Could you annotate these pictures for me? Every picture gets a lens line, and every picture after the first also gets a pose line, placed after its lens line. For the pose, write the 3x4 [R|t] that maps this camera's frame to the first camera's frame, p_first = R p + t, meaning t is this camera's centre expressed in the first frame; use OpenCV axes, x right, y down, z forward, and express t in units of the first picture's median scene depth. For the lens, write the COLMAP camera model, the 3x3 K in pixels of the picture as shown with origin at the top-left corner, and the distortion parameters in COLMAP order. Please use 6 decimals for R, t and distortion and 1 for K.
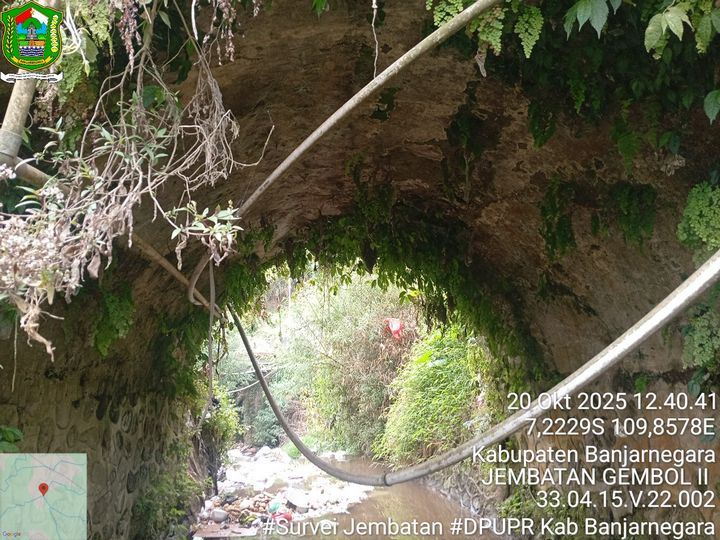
lens RADIAL K [[571.3, 0, 359.2], [0, 571.3, 270.8], [0, 0, 1]] dist [-0.003886, -0.007926]
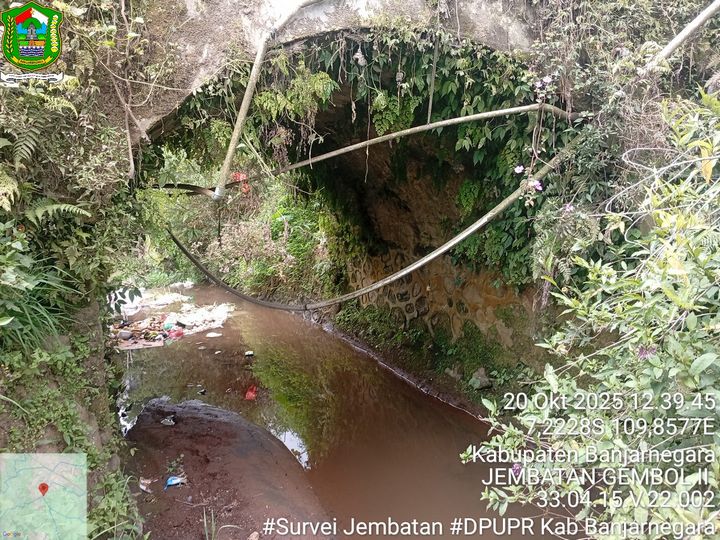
lens RADIAL K [[571.3, 0, 360.1], [0, 571.3, 270.0], [0, 0, 1]] dist [-0.003886, -0.007926]
pose [[0.936732, -0.024746, 0.349172, -0.203283], [-0.080655, 0.955400, 0.284087, -0.139092], [-0.340629, -0.294276, 0.892958, -0.333786]]
